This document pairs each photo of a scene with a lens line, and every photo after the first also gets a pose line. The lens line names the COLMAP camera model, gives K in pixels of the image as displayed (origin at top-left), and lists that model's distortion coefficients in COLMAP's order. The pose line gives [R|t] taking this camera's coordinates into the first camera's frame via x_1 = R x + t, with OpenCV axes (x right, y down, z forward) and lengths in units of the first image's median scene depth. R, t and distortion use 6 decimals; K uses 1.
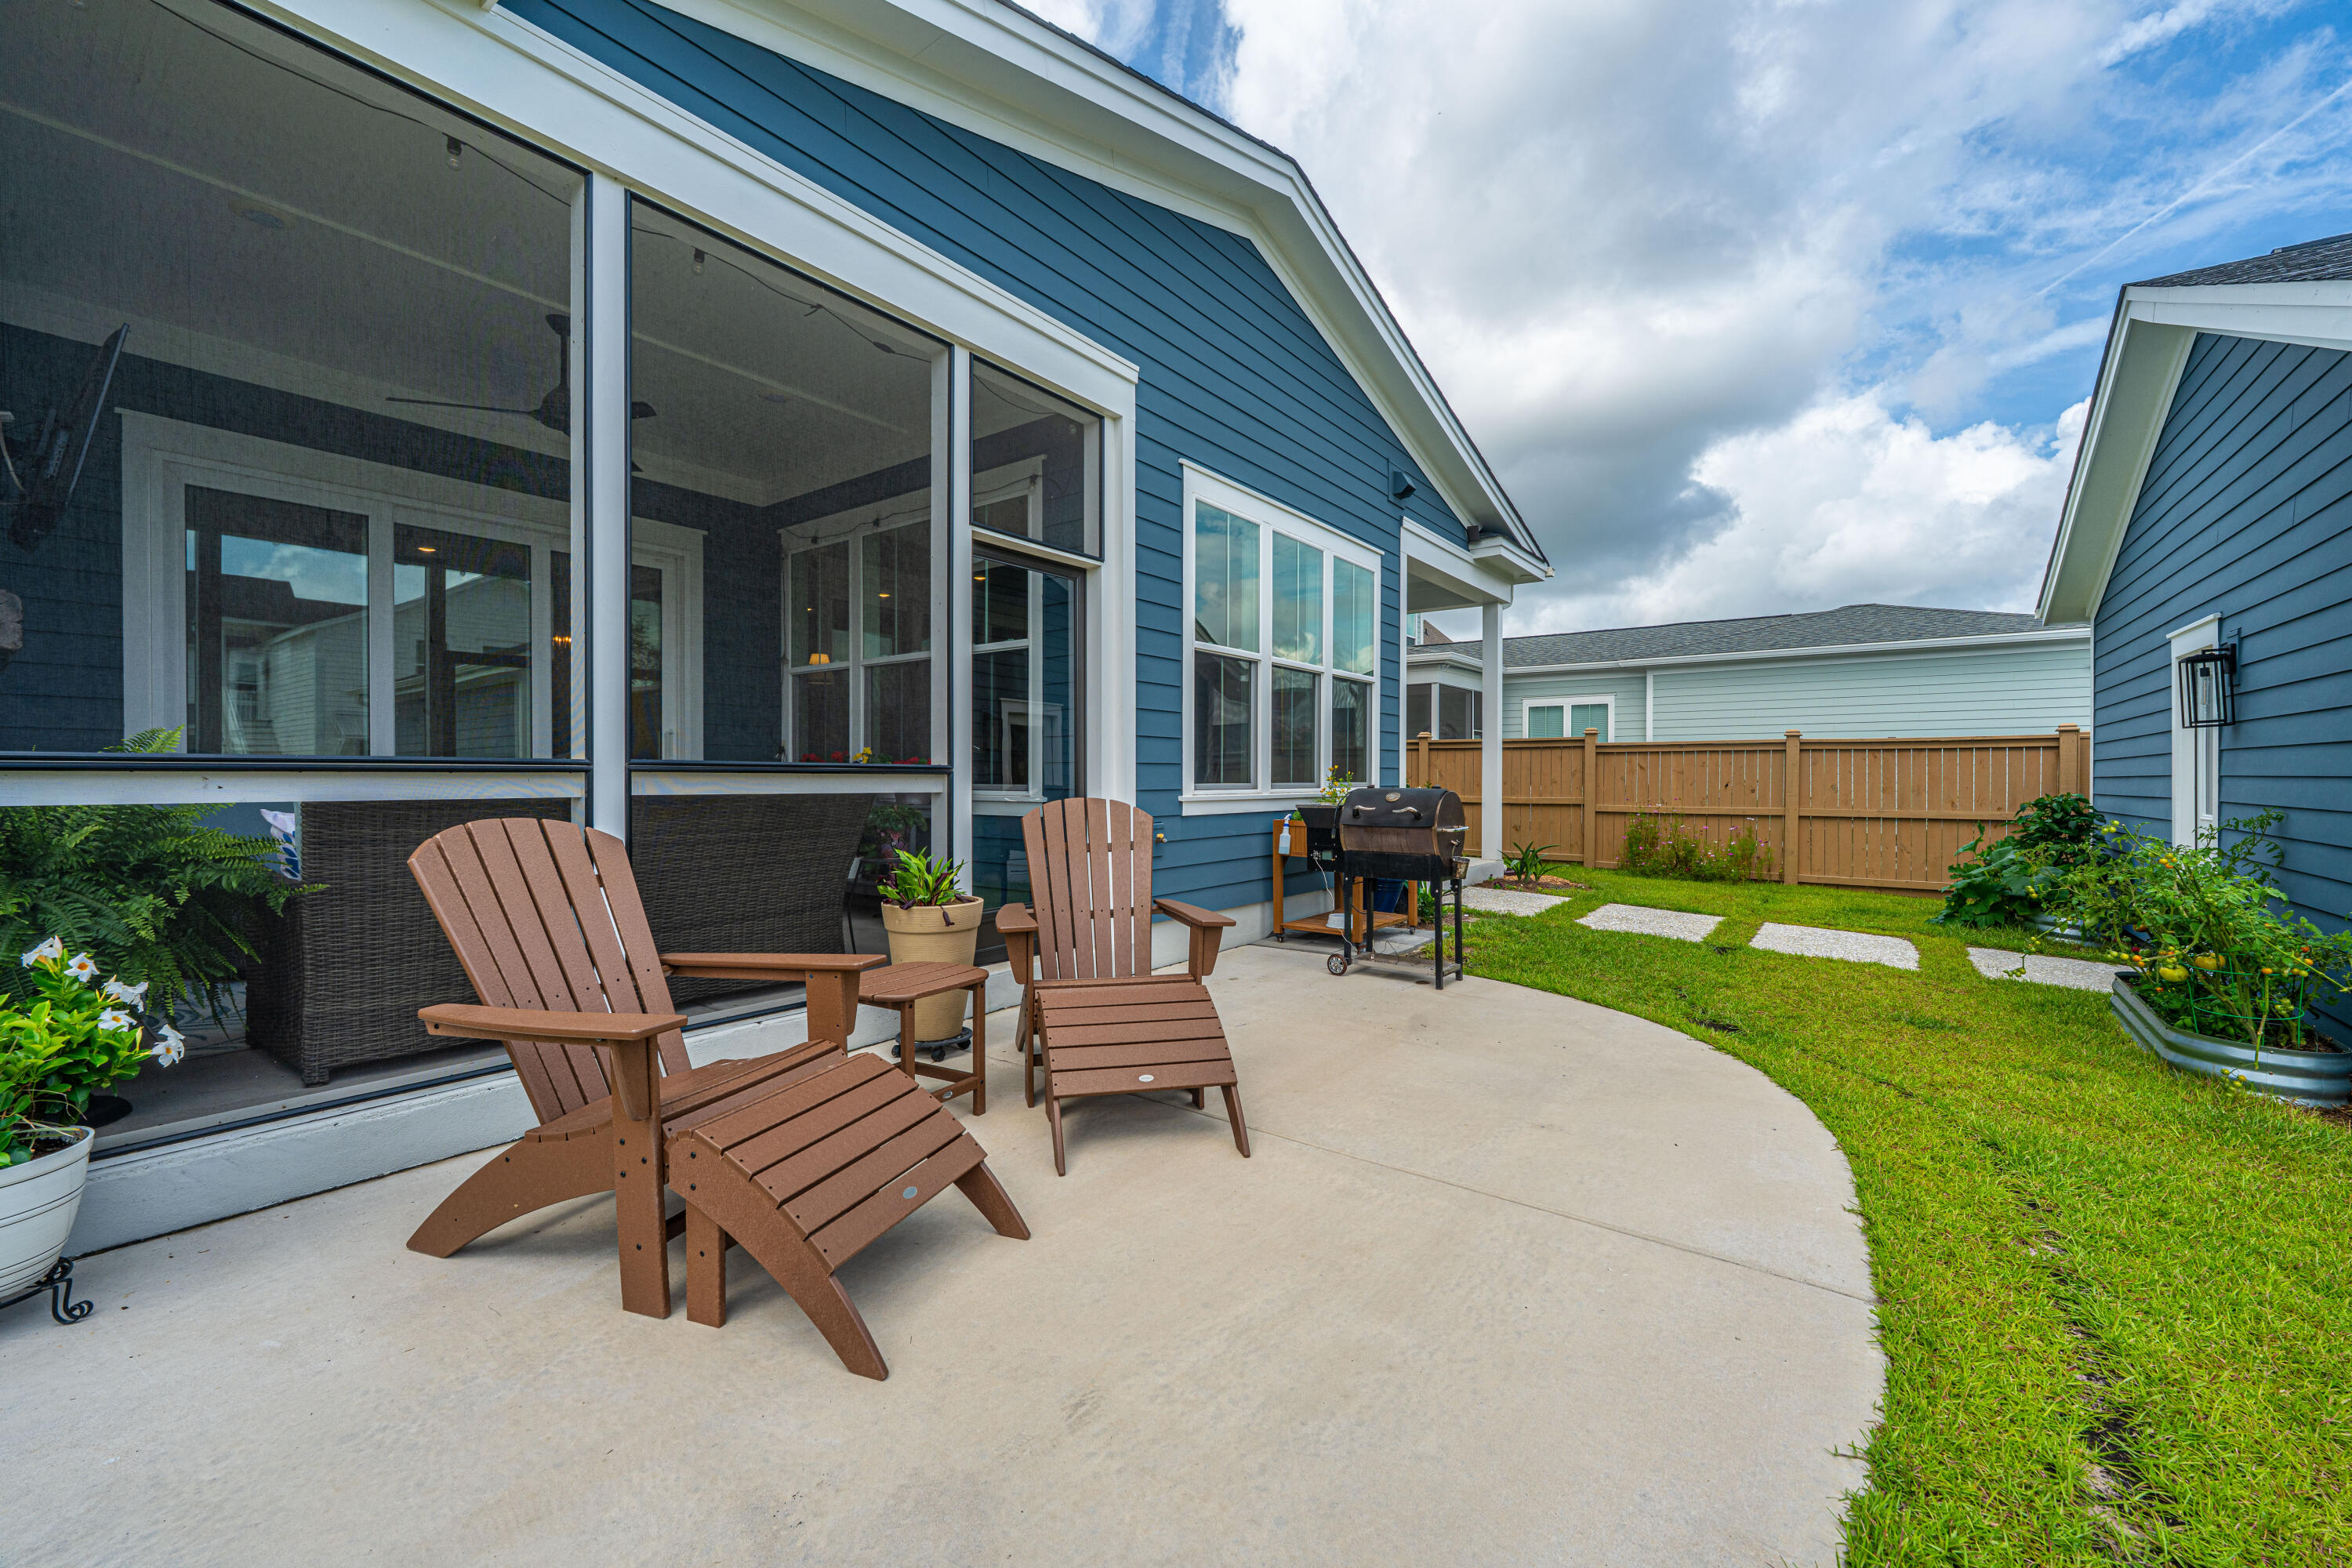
lens RADIAL K [[952.6, 0, 1130.0], [0, 952.6, 782.9], [0, 0, 1]] dist [0.001916, 0.000194]
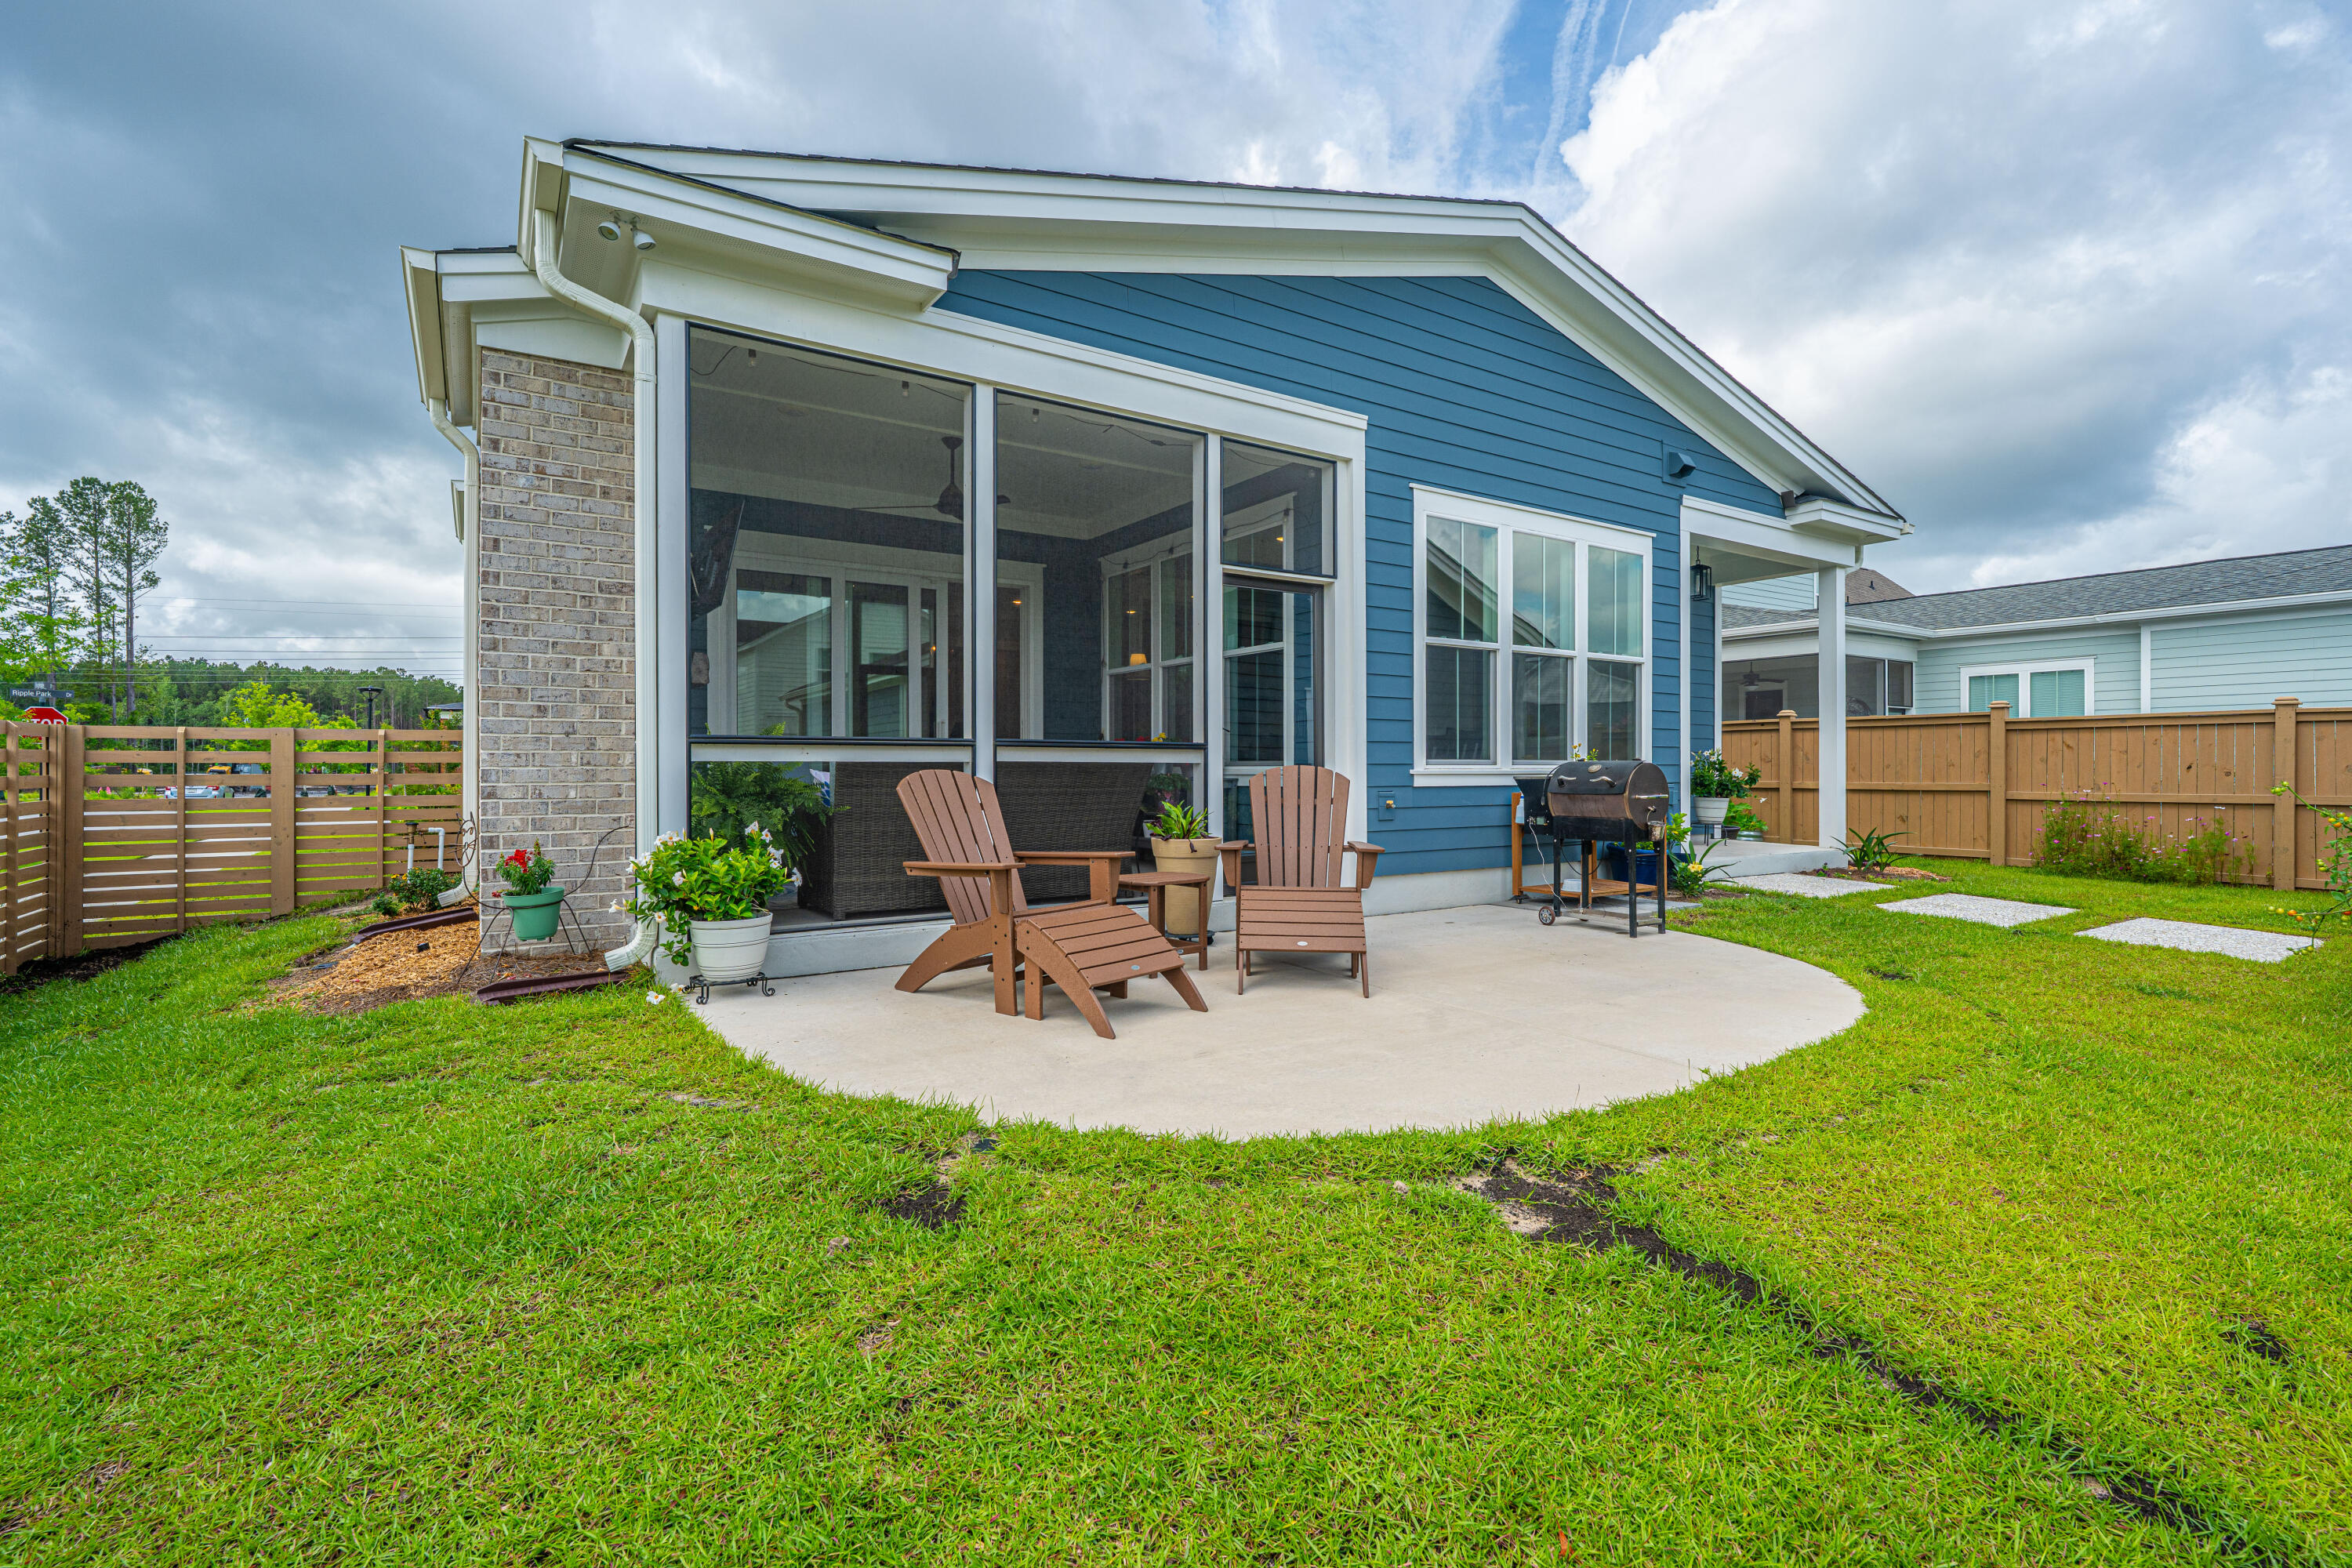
lens RADIAL K [[1029.5, 0, 1118.8], [0, 1029.5, 773.6], [0, 0, 1]] dist [0.000520, 0.000115]
pose [[0.937199, -0.001042, -0.348794, 0.157172], [0.000046, 0.999996, -0.002862, 0.022448], [0.348795, 0.002666, 0.937195, -0.316958]]
